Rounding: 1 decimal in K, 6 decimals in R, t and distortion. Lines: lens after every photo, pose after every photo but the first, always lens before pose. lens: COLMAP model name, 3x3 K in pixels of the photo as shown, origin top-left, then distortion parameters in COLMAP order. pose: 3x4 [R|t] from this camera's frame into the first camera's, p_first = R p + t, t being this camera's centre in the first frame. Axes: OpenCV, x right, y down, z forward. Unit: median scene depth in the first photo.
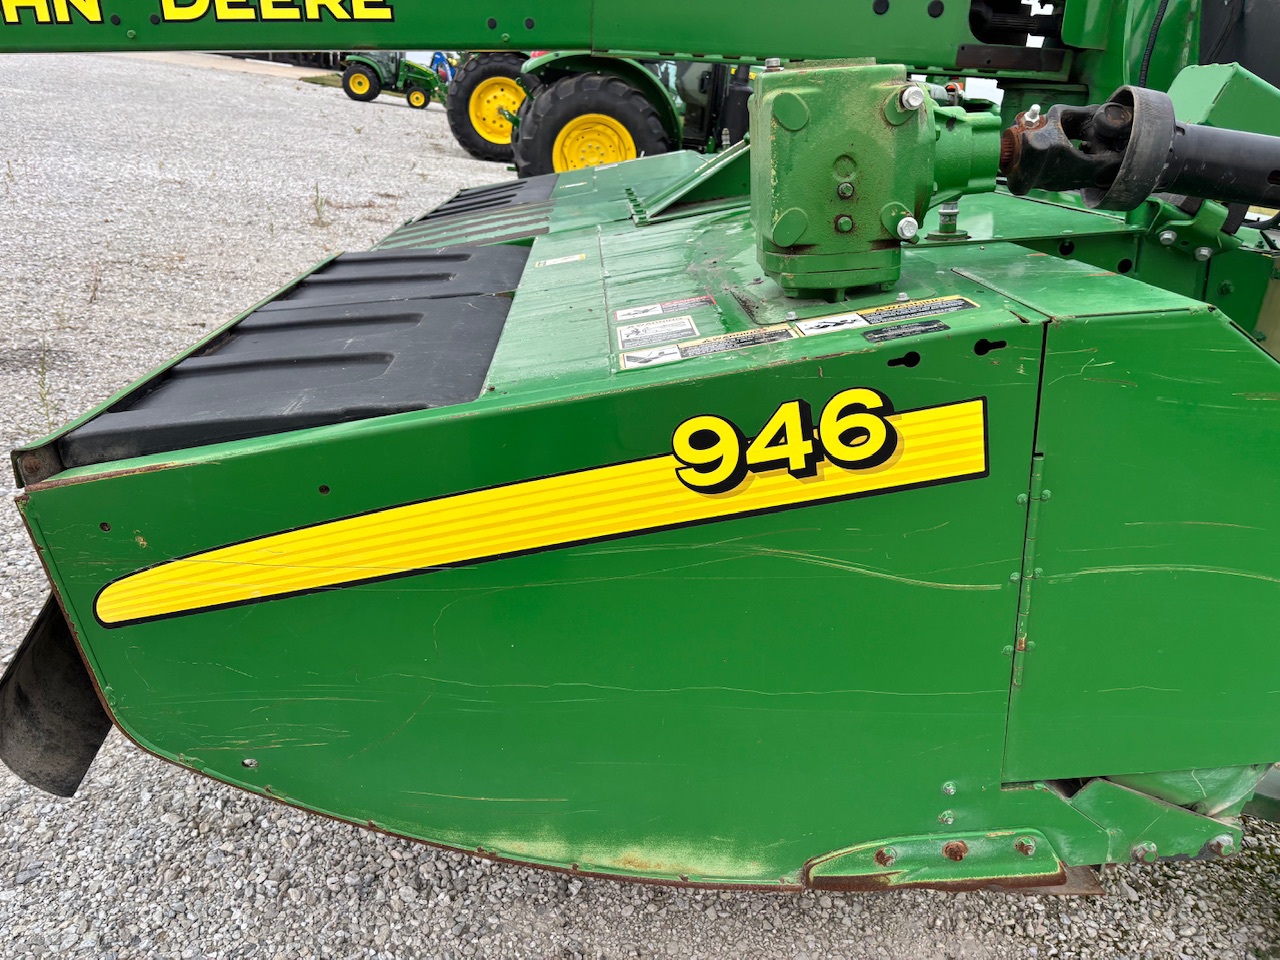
lens RADIAL K [[966.8, 0, 640.0], [0, 966.8, 480.0], [0, 0, 1]] dist [0.048305, -0.056336]
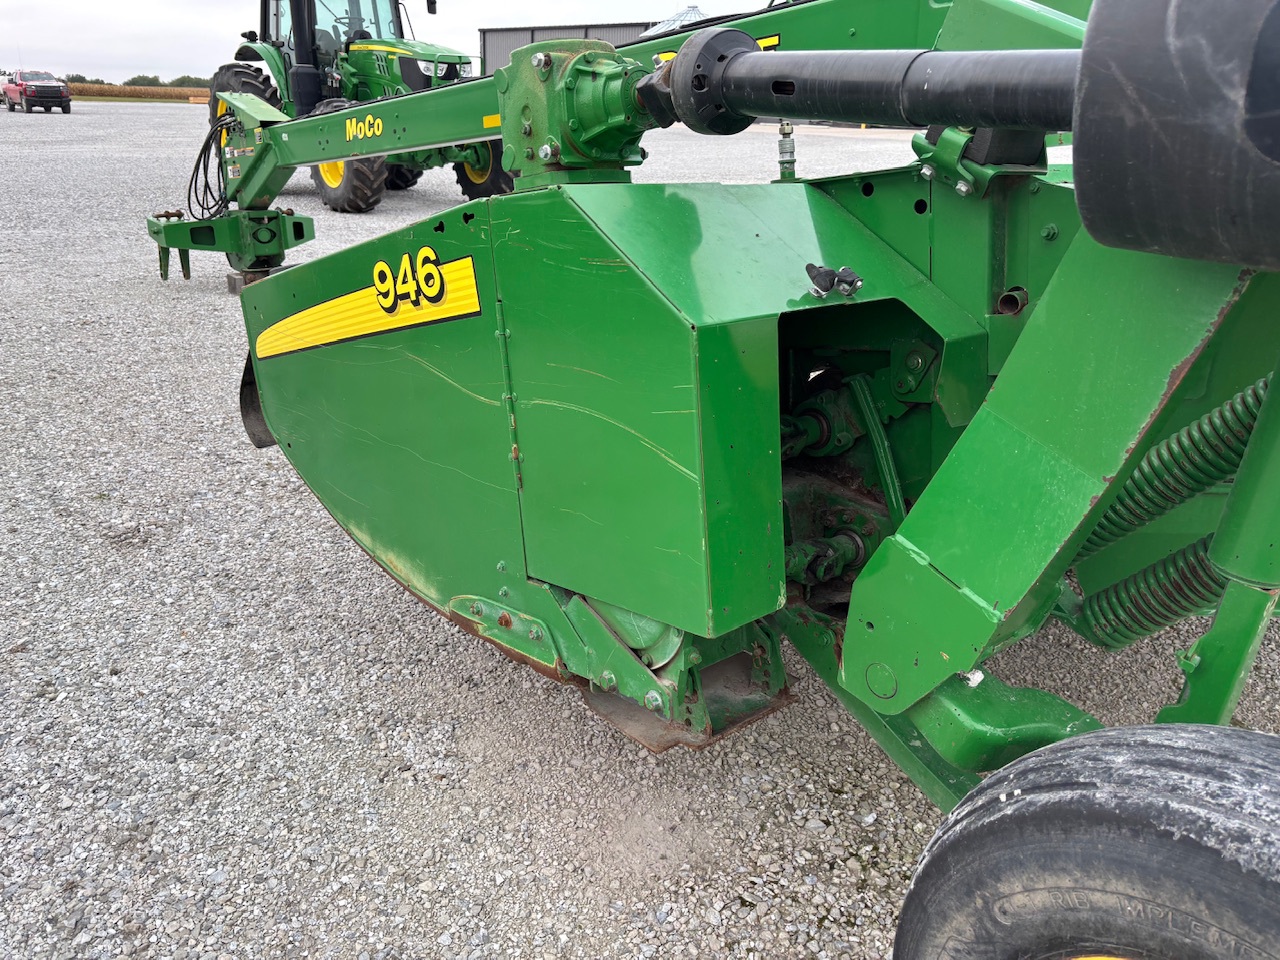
lens RADIAL K [[966.8, 0, 640.0], [0, 966.8, 480.0], [0, 0, 1]] dist [0.048305, -0.056336]
pose [[0.625121, 0.188576, -0.757405, 1.441692], [-0.253077, 0.966921, 0.031865, 0.112363], [0.738360, 0.171763, 0.652167, 0.255237]]
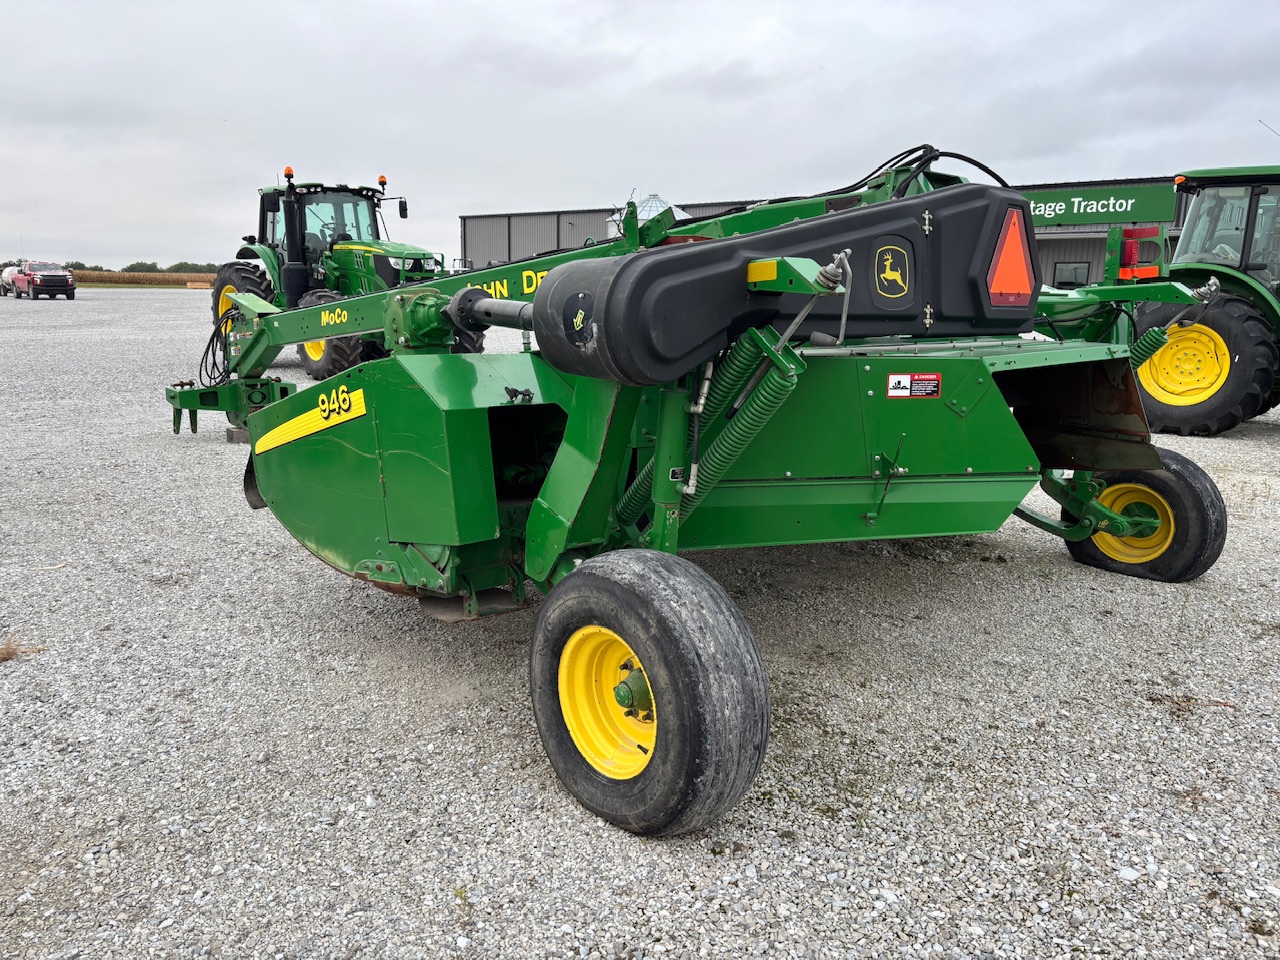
lens RADIAL K [[966.8, 0, 640.0], [0, 966.8, 480.0], [0, 0, 1]] dist [0.048305, -0.056336]
pose [[0.640435, 0.047355, -0.766551, 2.851092], [-0.226556, 0.965331, -0.129646, 0.344782], [0.733836, 0.256696, 0.628961, -0.192403]]
